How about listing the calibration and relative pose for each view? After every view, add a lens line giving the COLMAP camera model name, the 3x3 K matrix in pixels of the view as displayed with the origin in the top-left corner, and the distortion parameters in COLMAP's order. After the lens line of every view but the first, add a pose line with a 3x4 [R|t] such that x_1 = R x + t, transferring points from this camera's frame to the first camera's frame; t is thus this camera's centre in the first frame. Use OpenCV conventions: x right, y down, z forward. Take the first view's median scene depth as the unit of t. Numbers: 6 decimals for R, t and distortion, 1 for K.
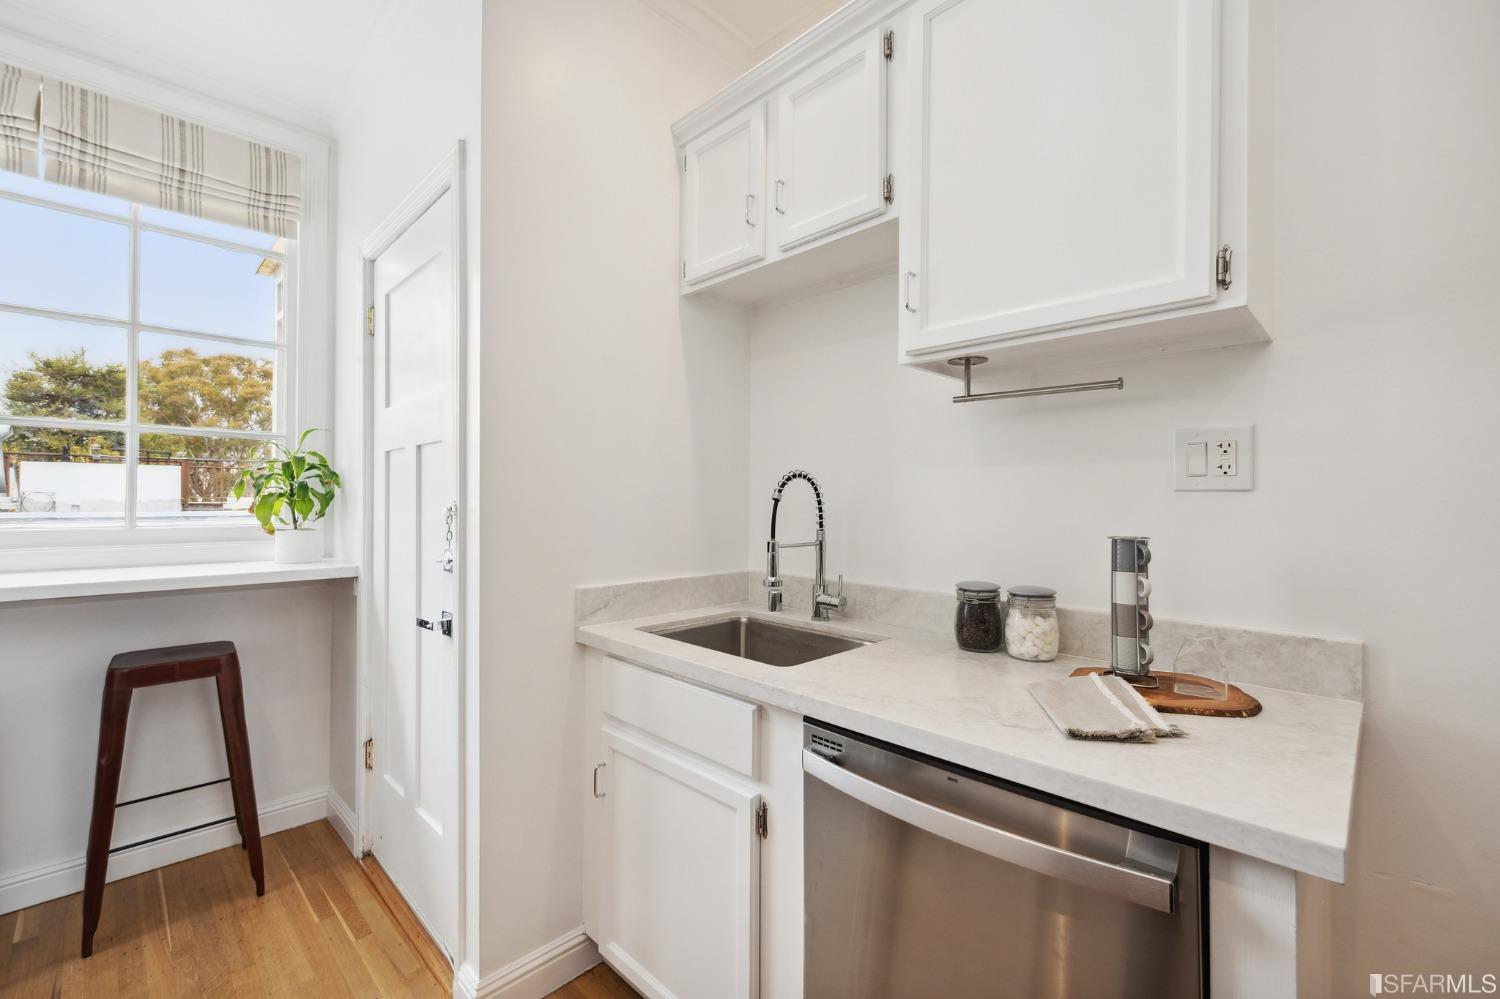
lens RADIAL K [[637.1, 0, 756.8], [0, 637.1, 501.5], [0, 0, 1]] dist [0.002752, 0.000218]
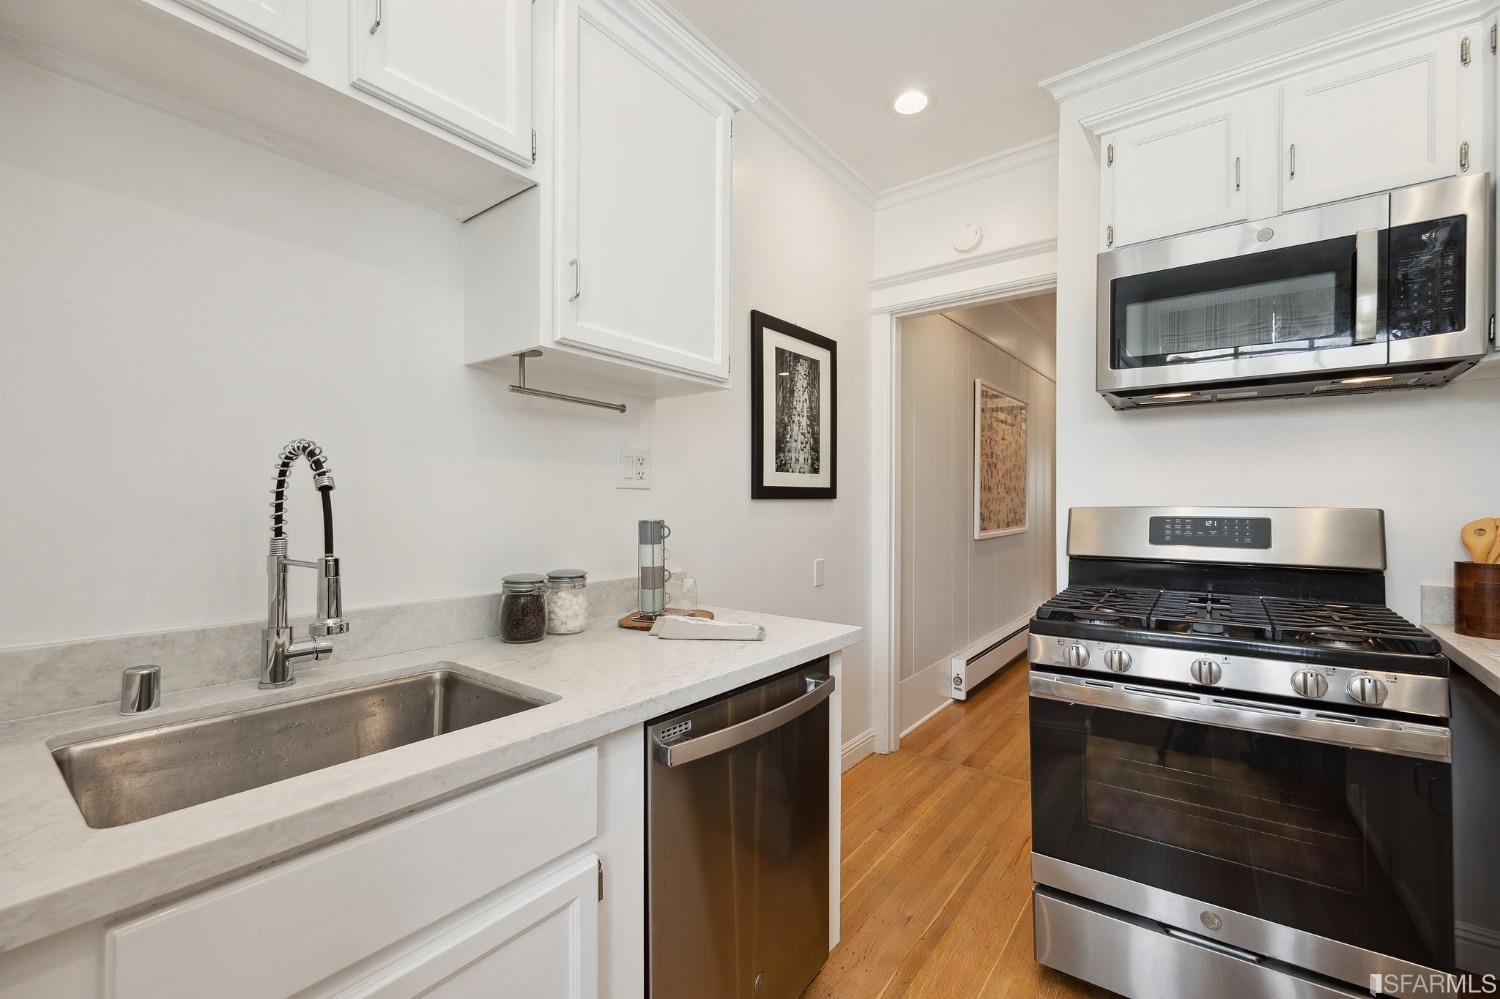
lens RADIAL K [[637.1, 0, 756.8], [0, 637.1, 501.5], [0, 0, 1]] dist [0.002752, 0.000218]
pose [[-0.147018, -0.001564, 0.989133, -0.277242], [-0.004451, 0.999990, 0.000919, 0.003710], [-0.989124, -0.004267, -0.147023, 0.309870]]
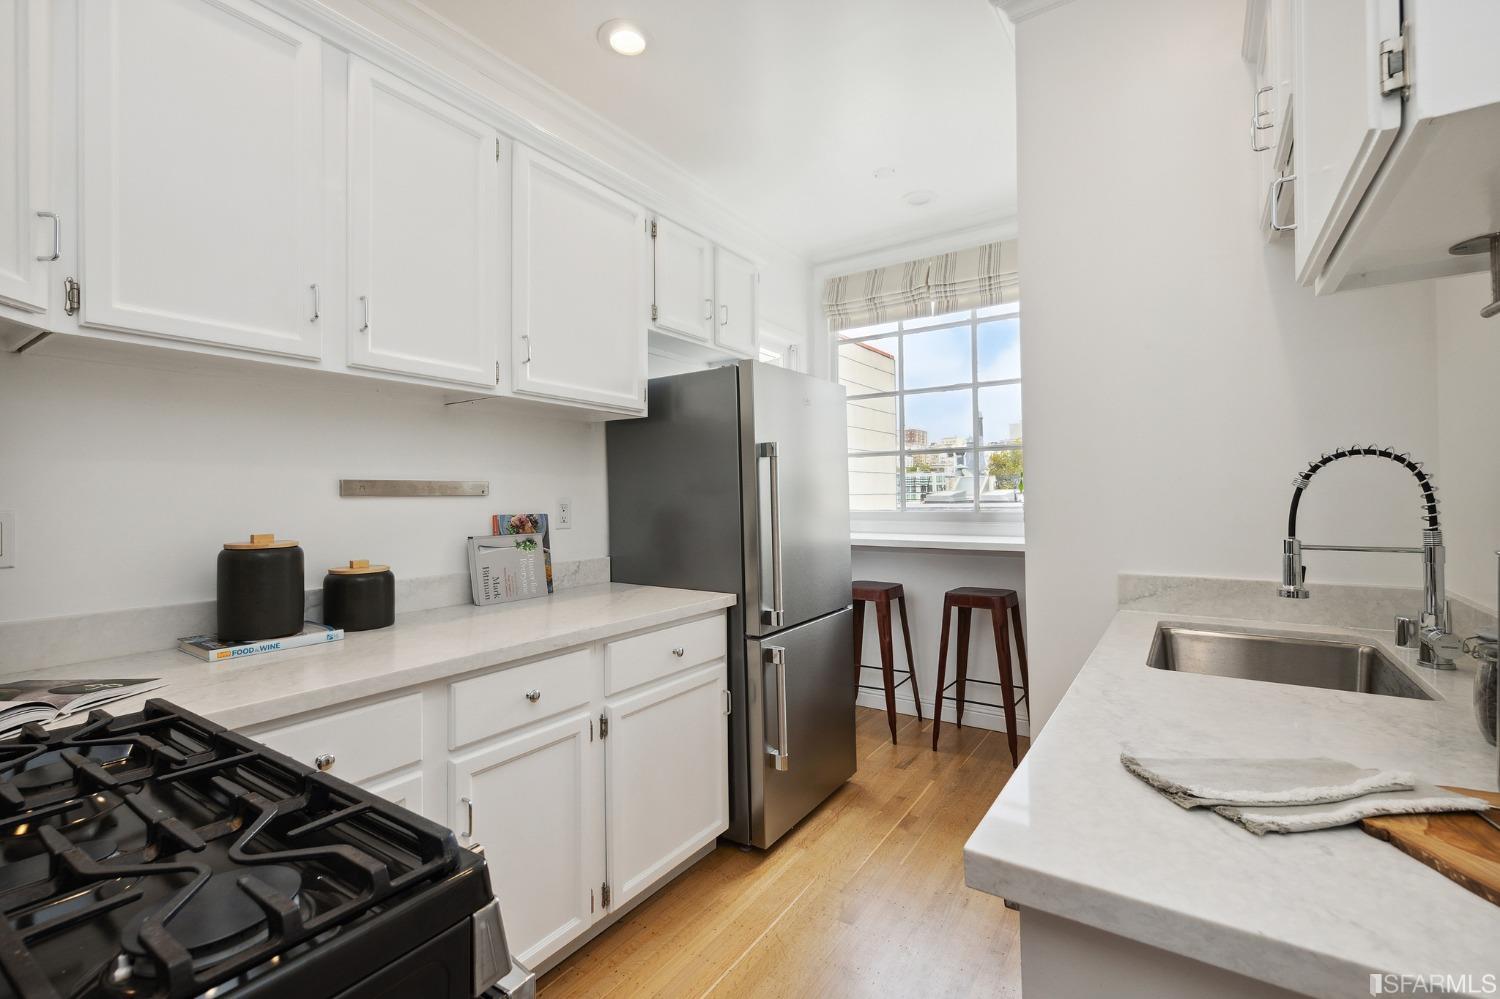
lens RADIAL K [[649.6, 0, 750.0], [0, 649.6, 499.5], [0, 0, 1]] dist [0.000782, 0.000053]
pose [[0.183020, -0.000725, -0.983109, 0.309982], [0.013519, 0.999907, 0.001779, 0.000615], [0.983016, -0.013616, 0.183012, 0.085314]]
